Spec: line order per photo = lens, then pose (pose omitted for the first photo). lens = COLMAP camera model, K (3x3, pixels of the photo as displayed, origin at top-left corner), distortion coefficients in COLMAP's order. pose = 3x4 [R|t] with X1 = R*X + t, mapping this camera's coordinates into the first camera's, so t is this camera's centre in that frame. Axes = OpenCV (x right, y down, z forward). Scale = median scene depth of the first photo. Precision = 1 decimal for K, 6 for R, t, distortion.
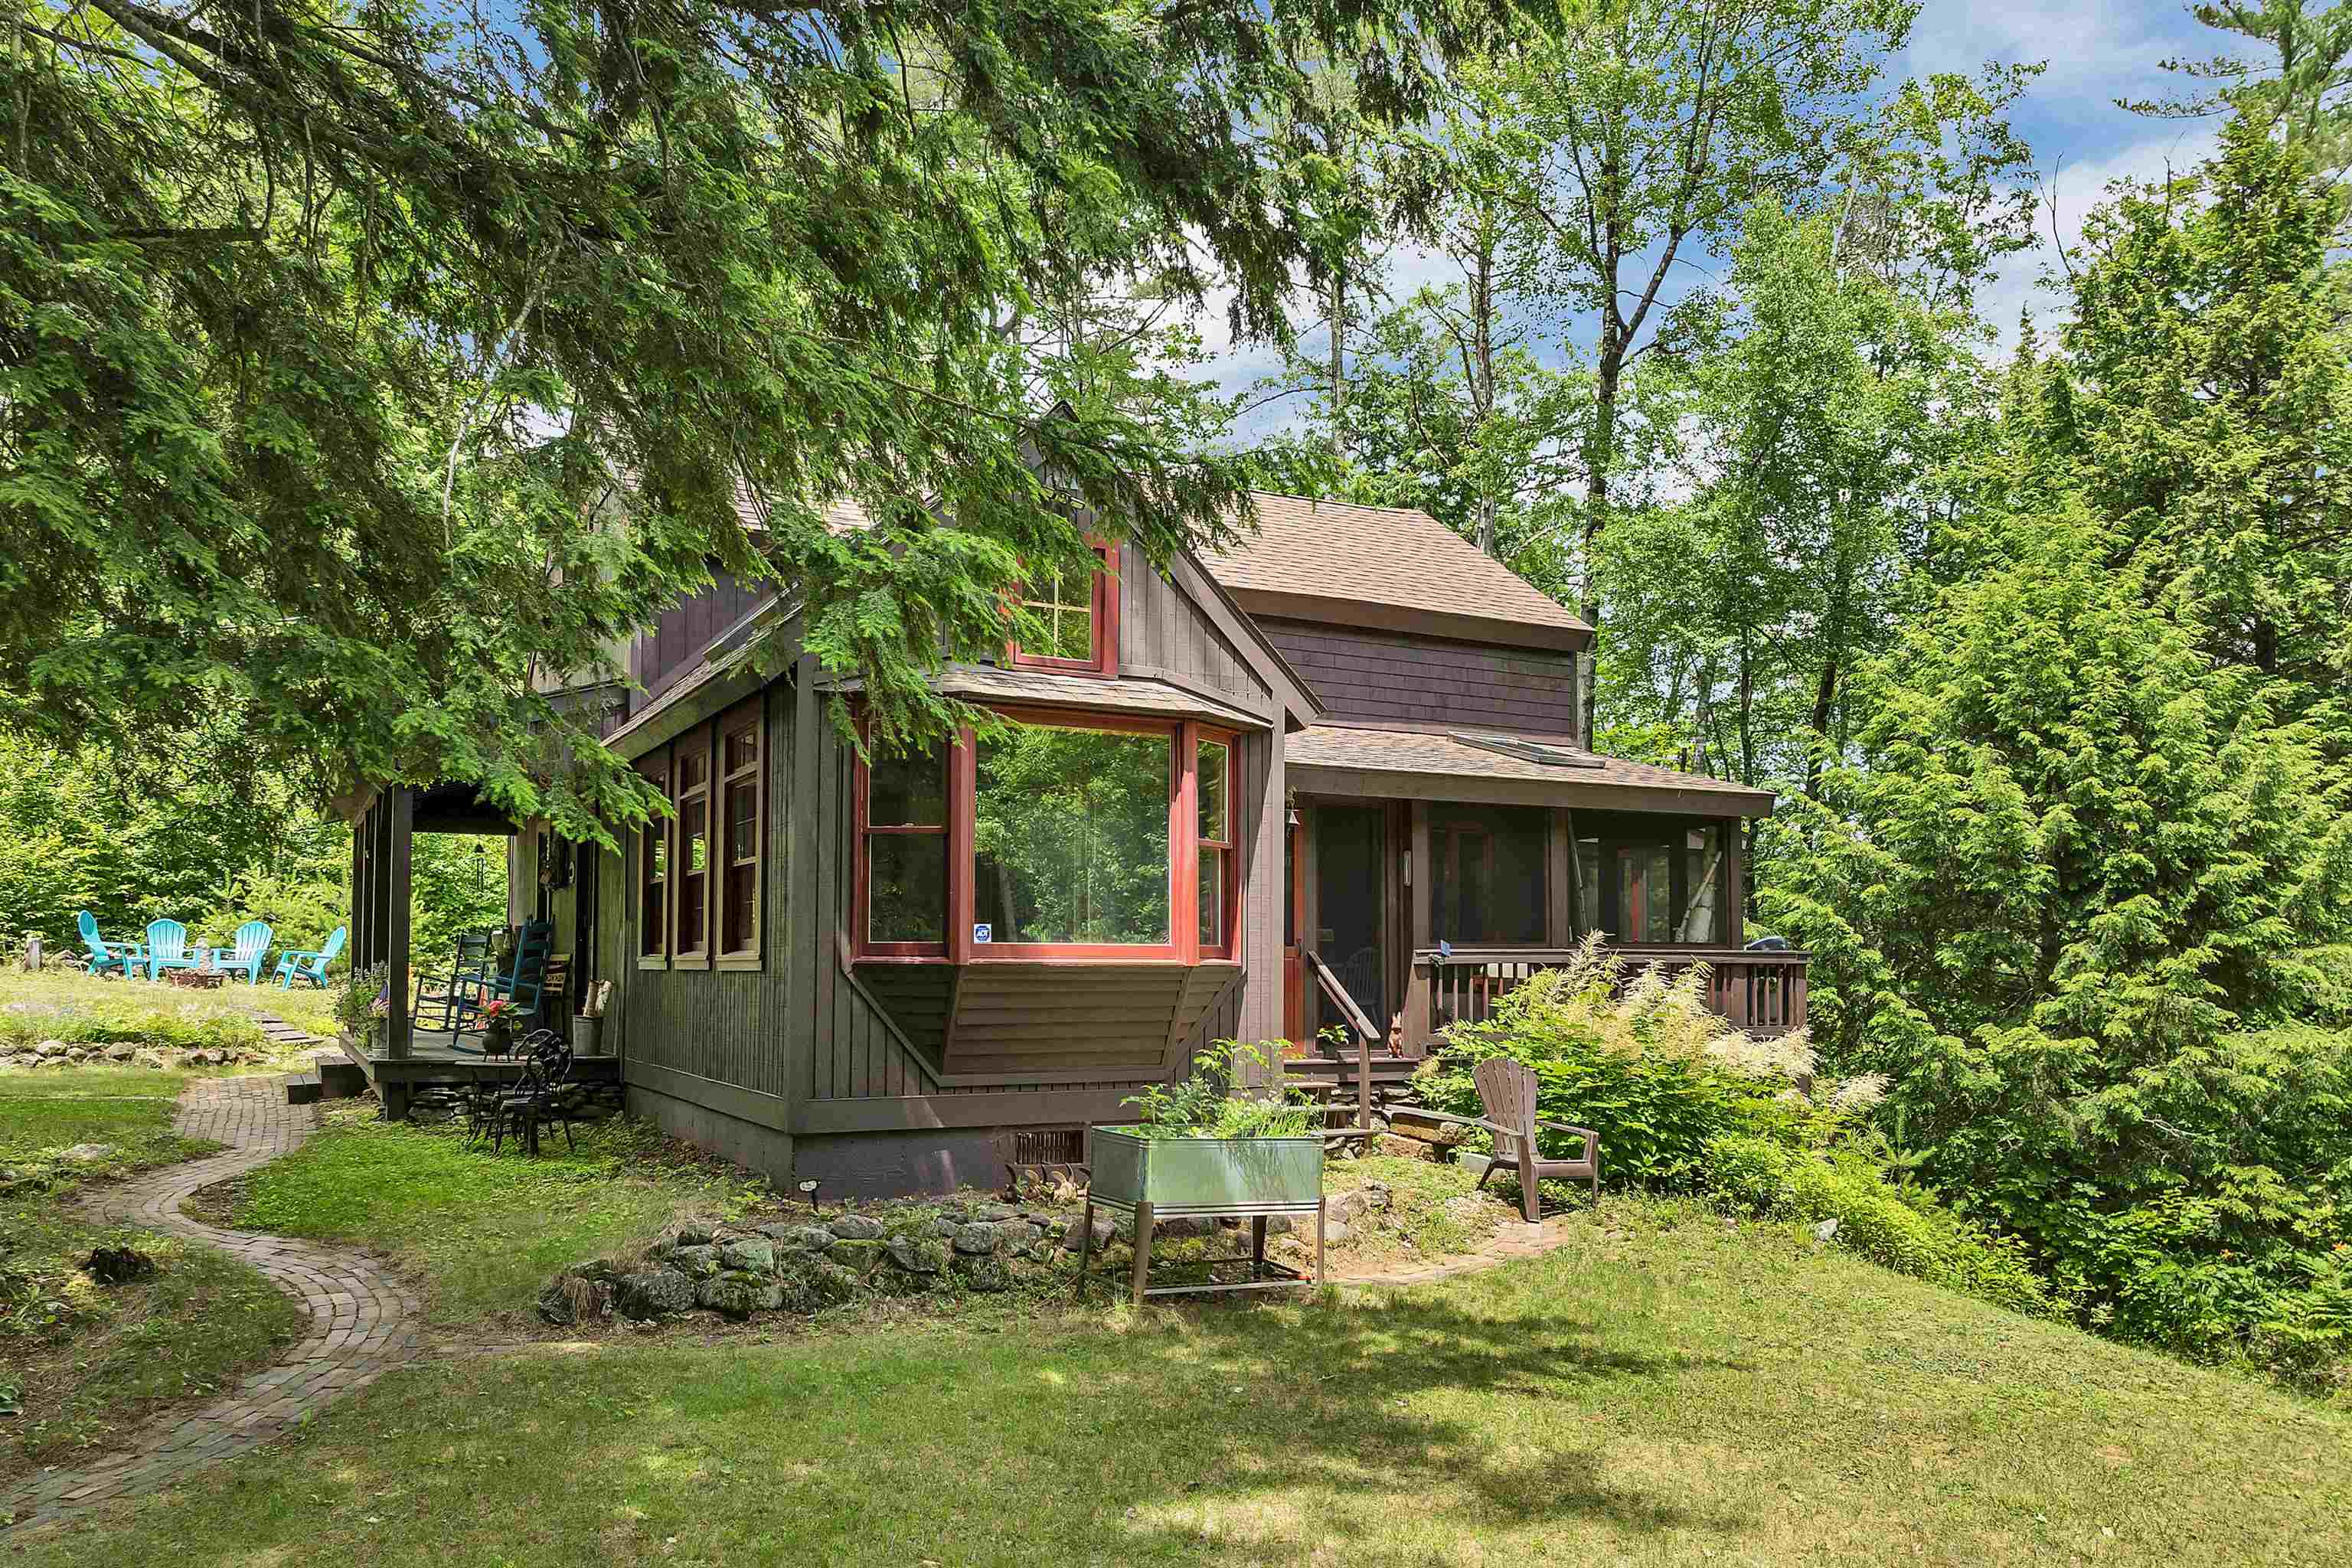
lens RADIAL K [[1704.7, 0, 1182.7], [0, 1704.7, 827.8], [0, 0, 1]] dist [-0.065476, 0.041388]
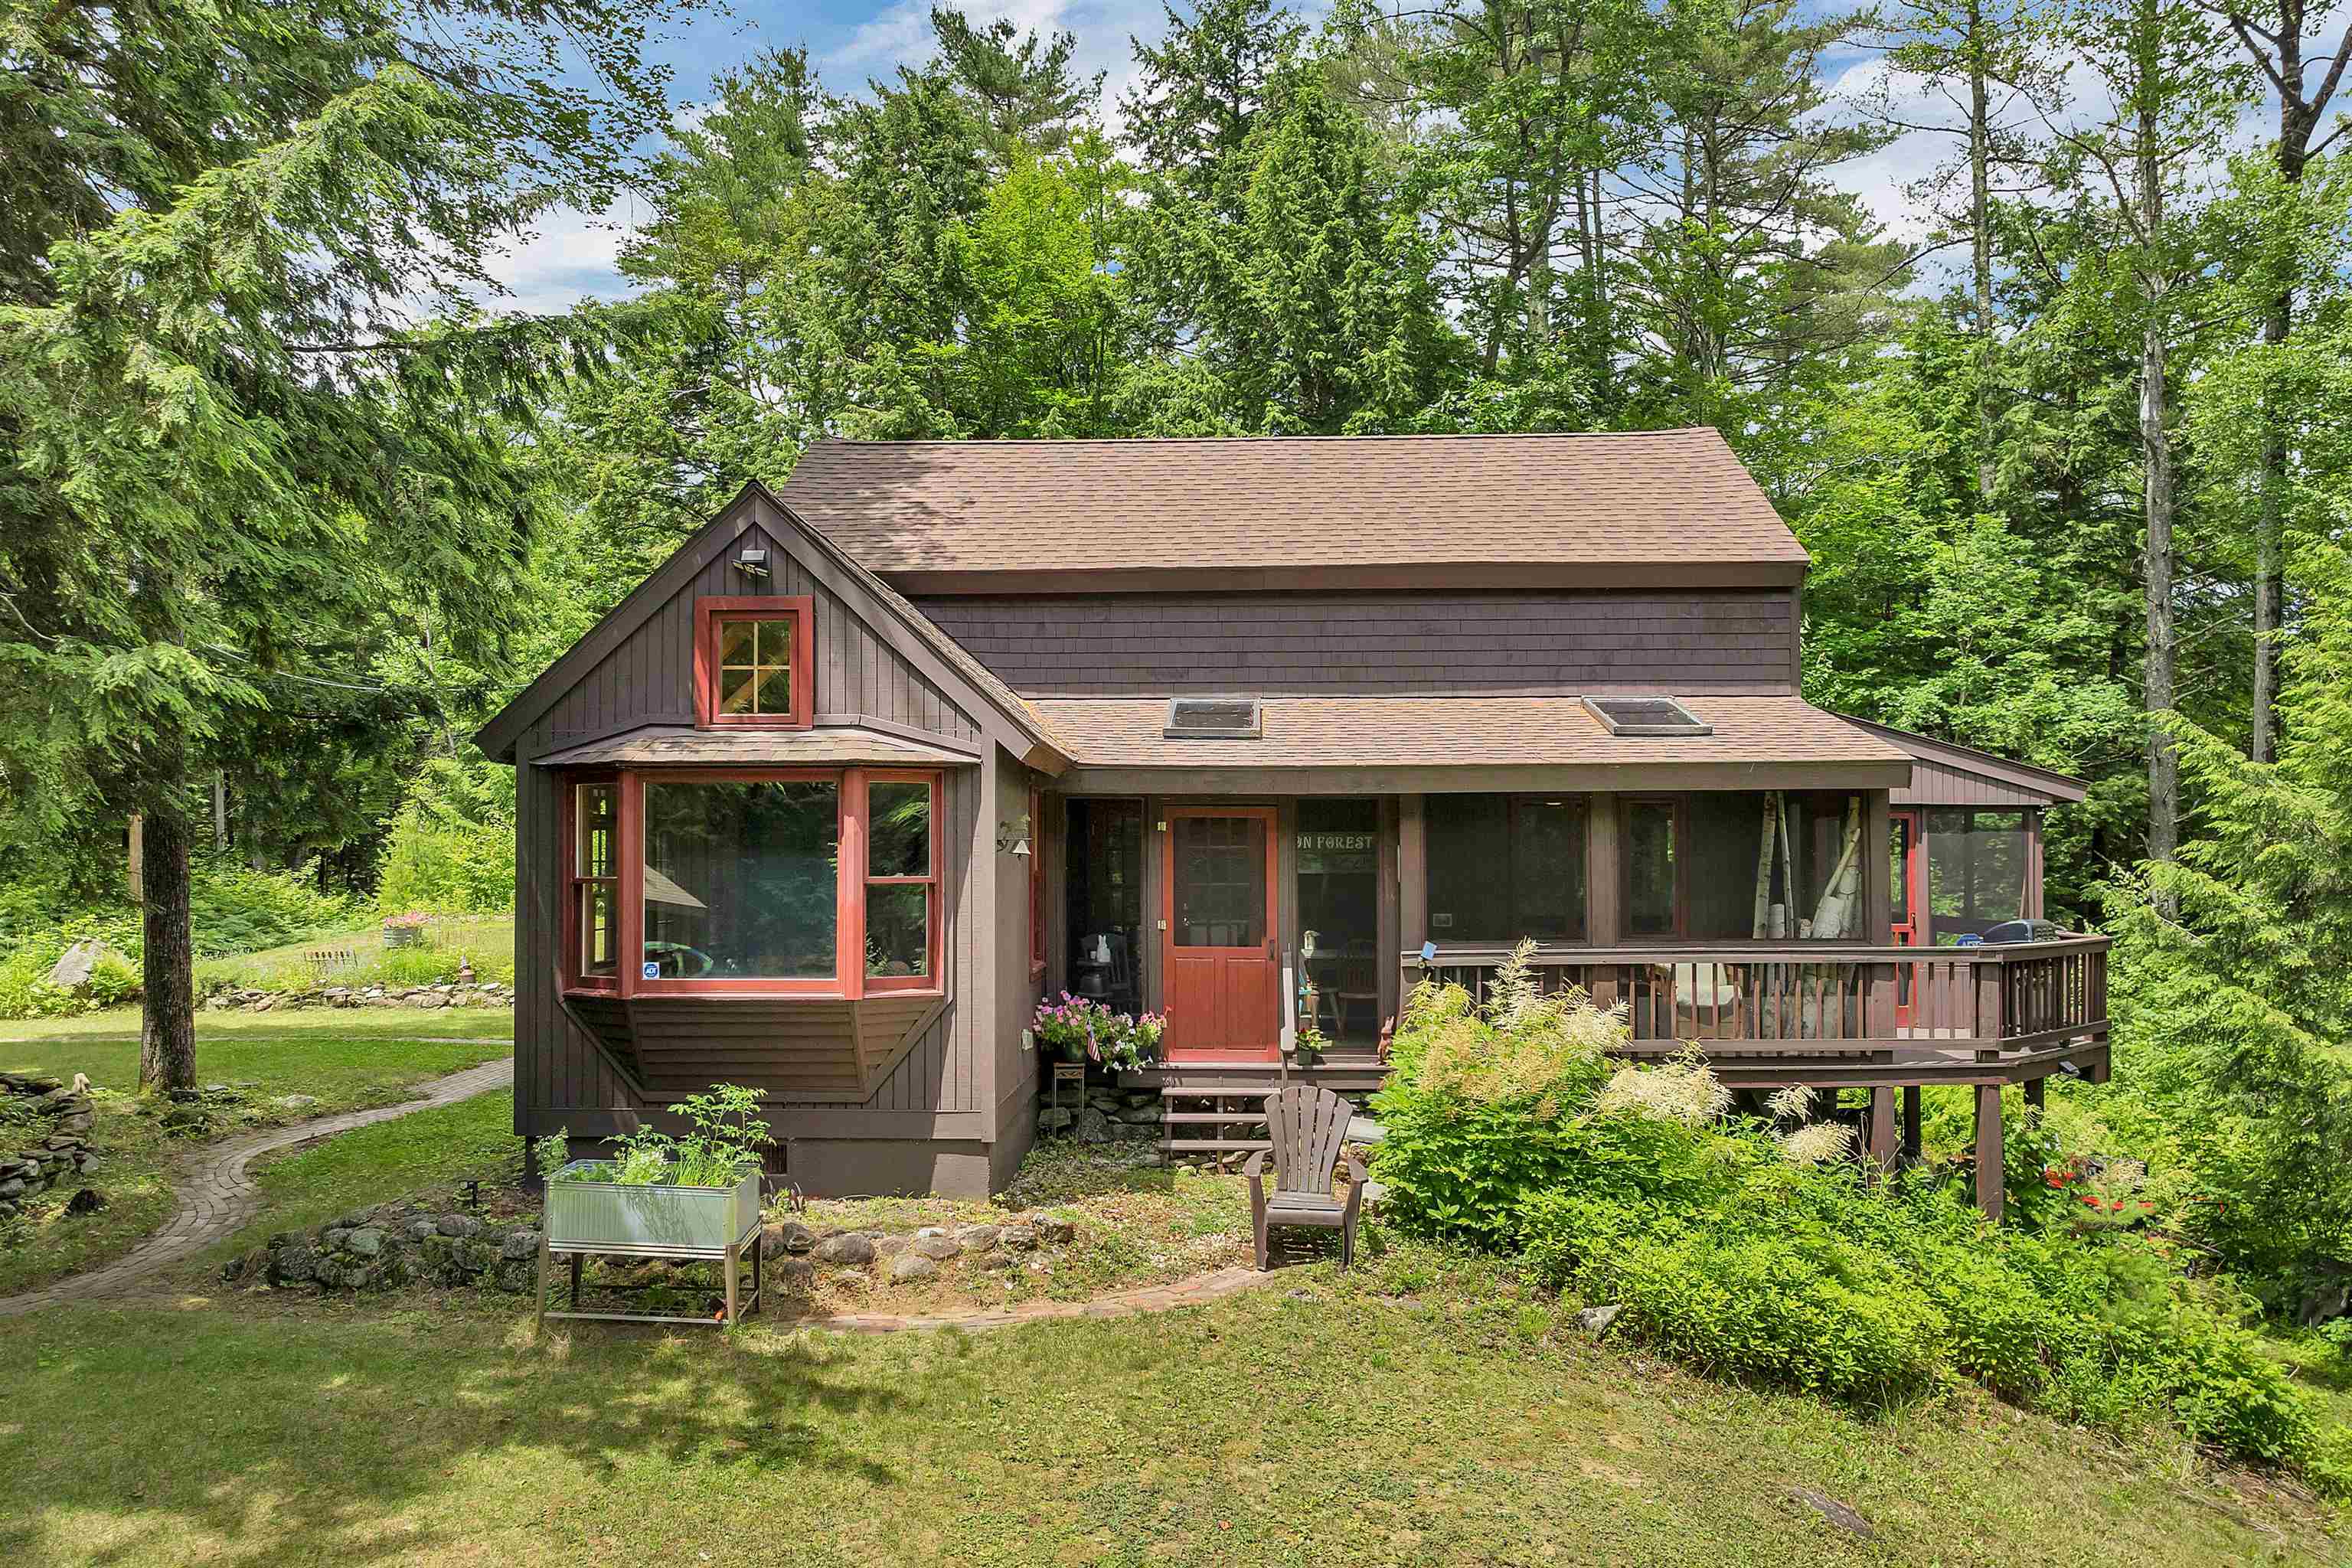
lens RADIAL K [[1680.7, 0, 1176.0], [0, 1680.7, 784.0], [0, 0, 1]] dist [-0.047056, 0.004667]
pose [[0.874554, -0.026326, -0.484212, 0.894417], [0.042678, 0.998829, 0.022778, -0.088930], [0.483046, -0.040586, 0.874654, 0.241288]]
